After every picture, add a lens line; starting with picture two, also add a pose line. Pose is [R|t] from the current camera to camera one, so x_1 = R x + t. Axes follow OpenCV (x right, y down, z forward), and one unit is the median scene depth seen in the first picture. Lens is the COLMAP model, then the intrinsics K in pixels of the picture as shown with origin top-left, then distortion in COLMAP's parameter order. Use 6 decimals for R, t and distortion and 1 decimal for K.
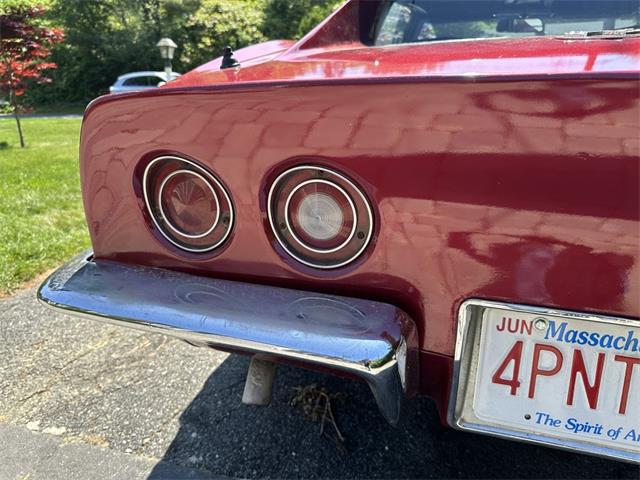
lens RADIAL K [[486.7, 0, 303.8], [0, 486.7, 246.5], [0, 0, 1]] dist [0.011415, -0.018912]
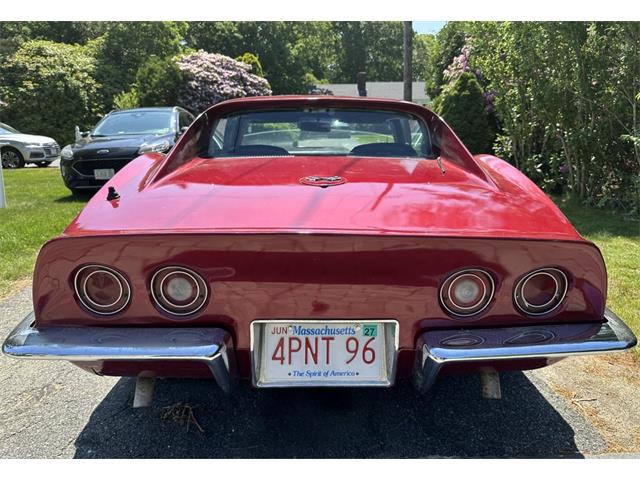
lens RADIAL K [[486.7, 0, 343.9], [0, 486.7, 225.1], [0, 0, 1]] dist [0.011415, -0.018912]
pose [[0.927185, -0.056612, 0.370302, -0.064777], [0.101562, 0.989480, -0.103025, -0.044409], [-0.360574, 0.133131, 0.923181, -1.073370]]
